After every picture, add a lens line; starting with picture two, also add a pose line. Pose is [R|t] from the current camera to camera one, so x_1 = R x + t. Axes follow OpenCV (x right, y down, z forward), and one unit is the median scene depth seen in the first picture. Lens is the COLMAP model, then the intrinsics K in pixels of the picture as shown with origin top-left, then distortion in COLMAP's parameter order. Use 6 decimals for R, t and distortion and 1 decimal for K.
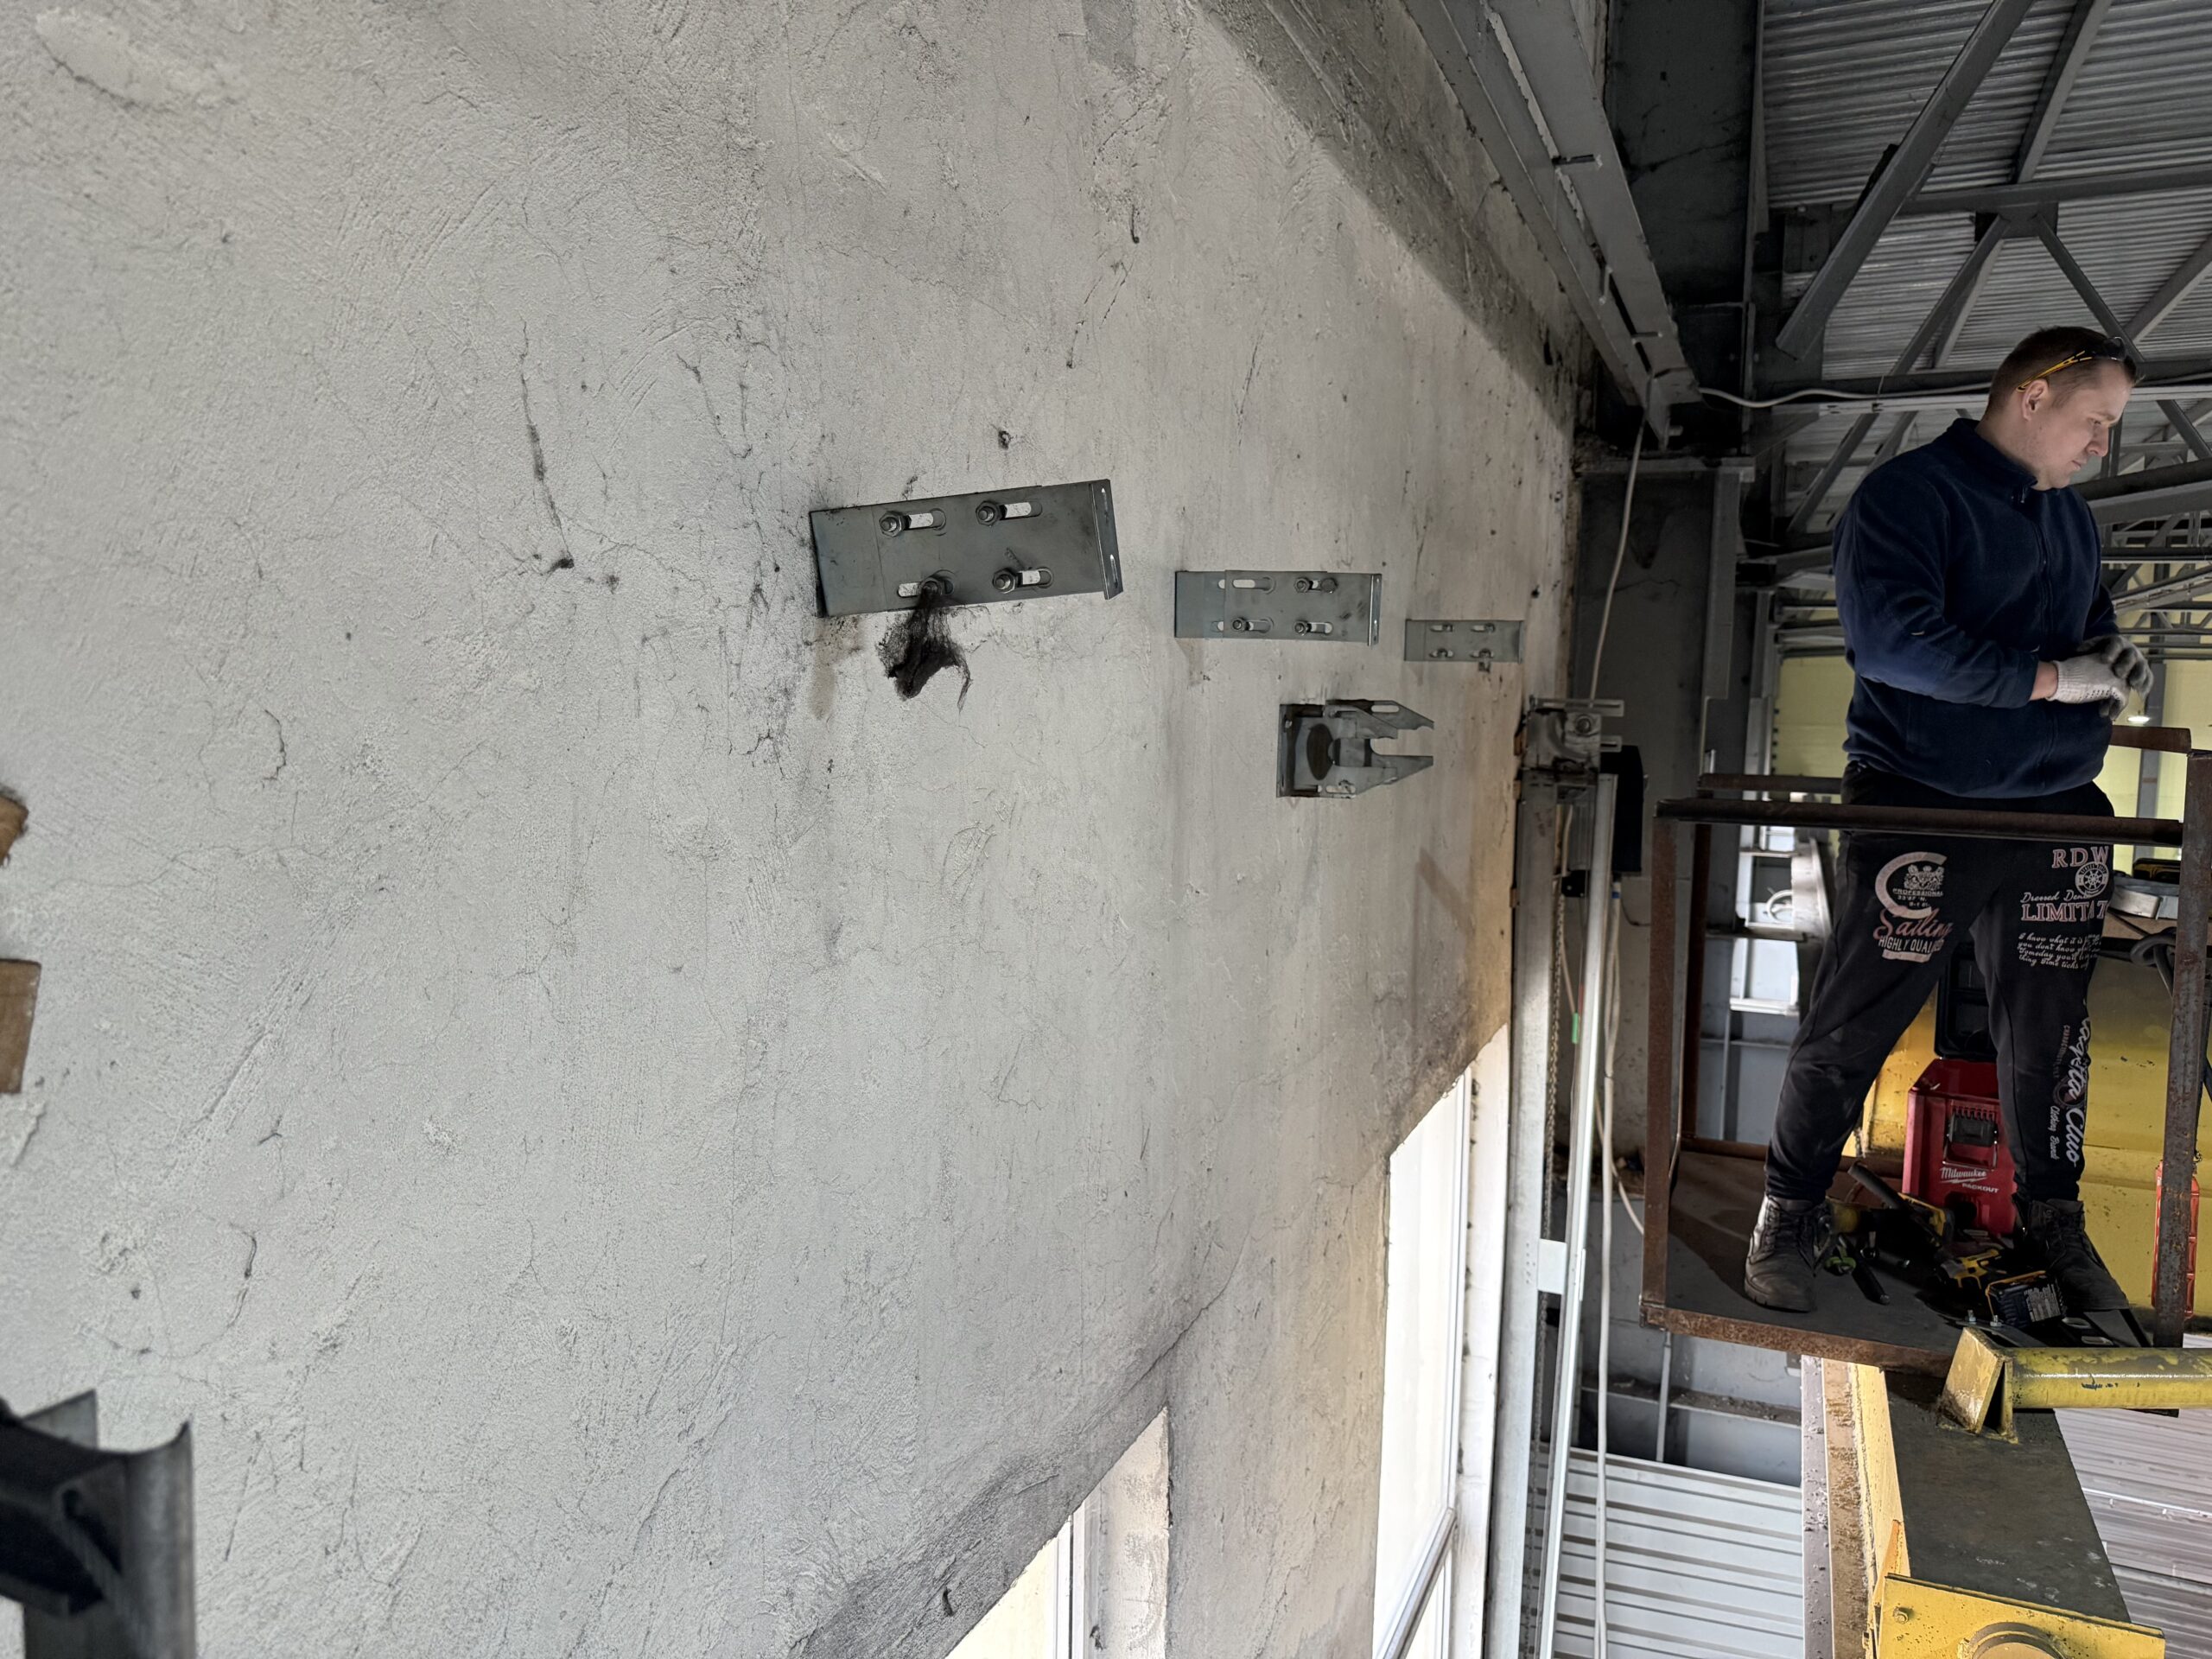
lens RADIAL K [[1571.4, 0, 1099.2], [0, 1571.4, 842.4], [0, 0, 1]] dist [0.047291, -0.064254]
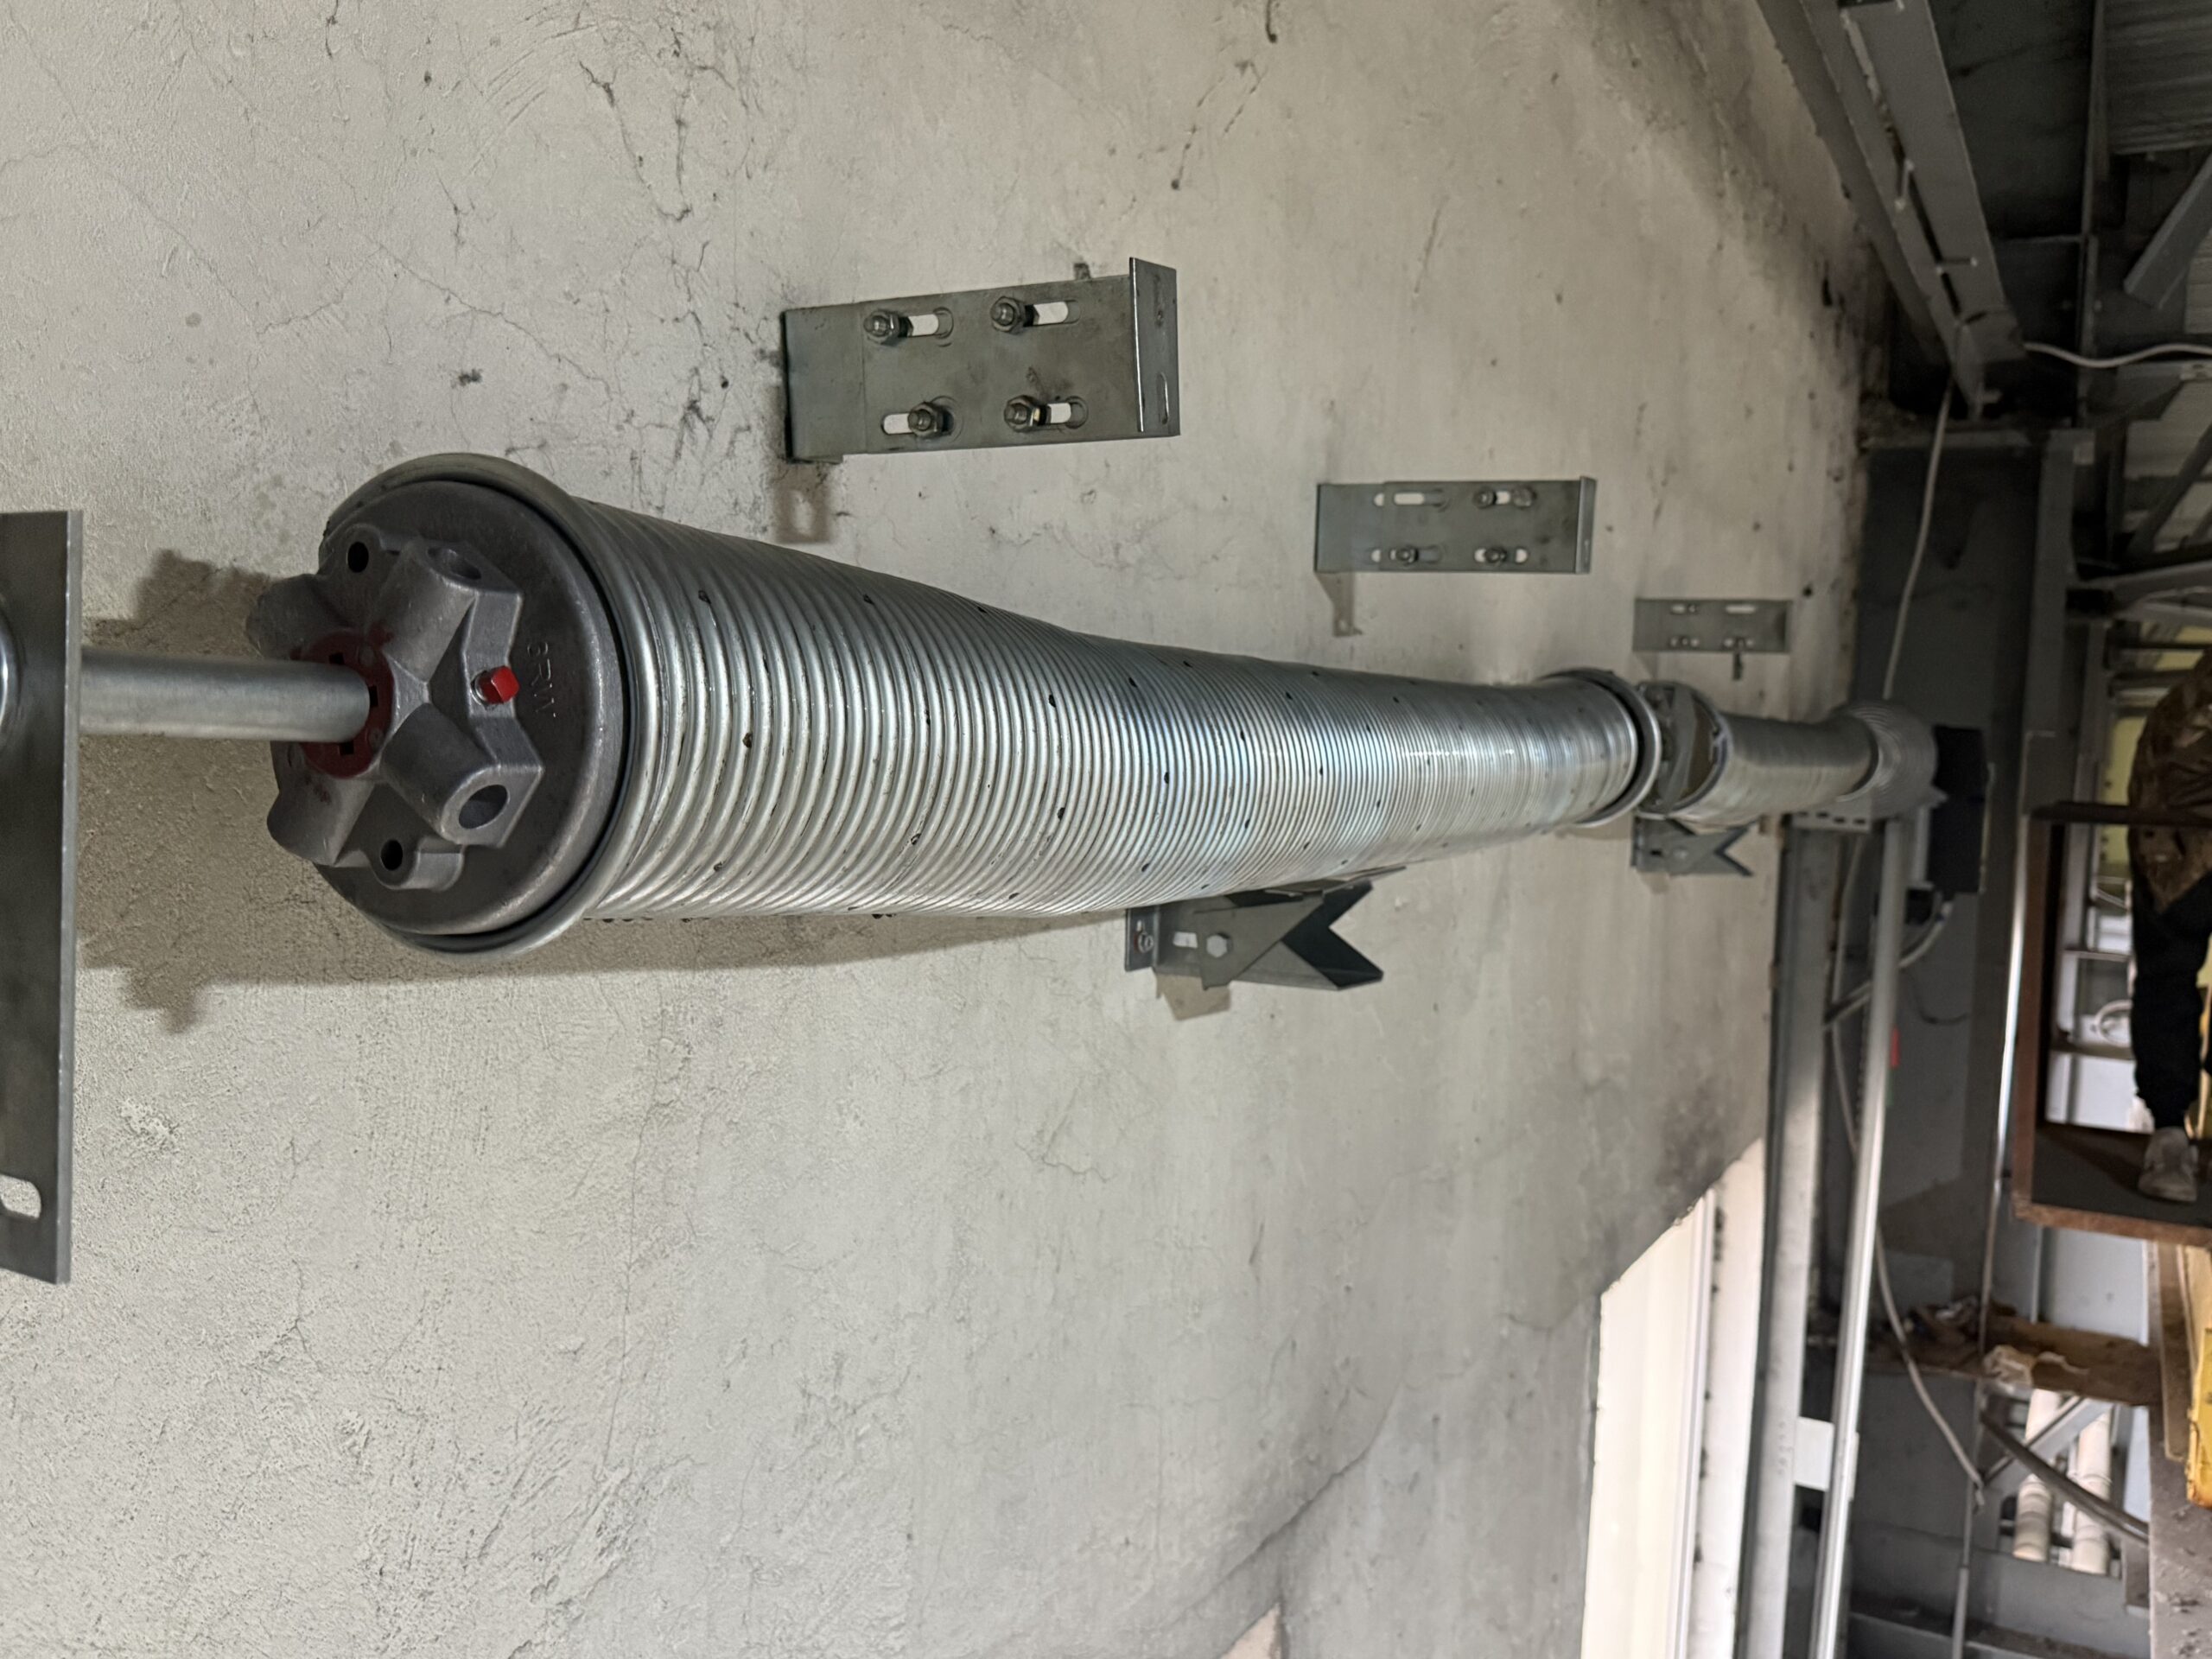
lens RADIAL K [[1850.6, 0, 1107.0], [0, 1850.6, 840.4], [0, 0, 1]] dist [0.053177, -0.087718]
pose [[0.995703, 0.028720, -0.088034, 0.041270], [-0.032490, 0.998602, -0.041689, 0.053147], [0.086714, 0.044370, 0.995245, 0.145318]]
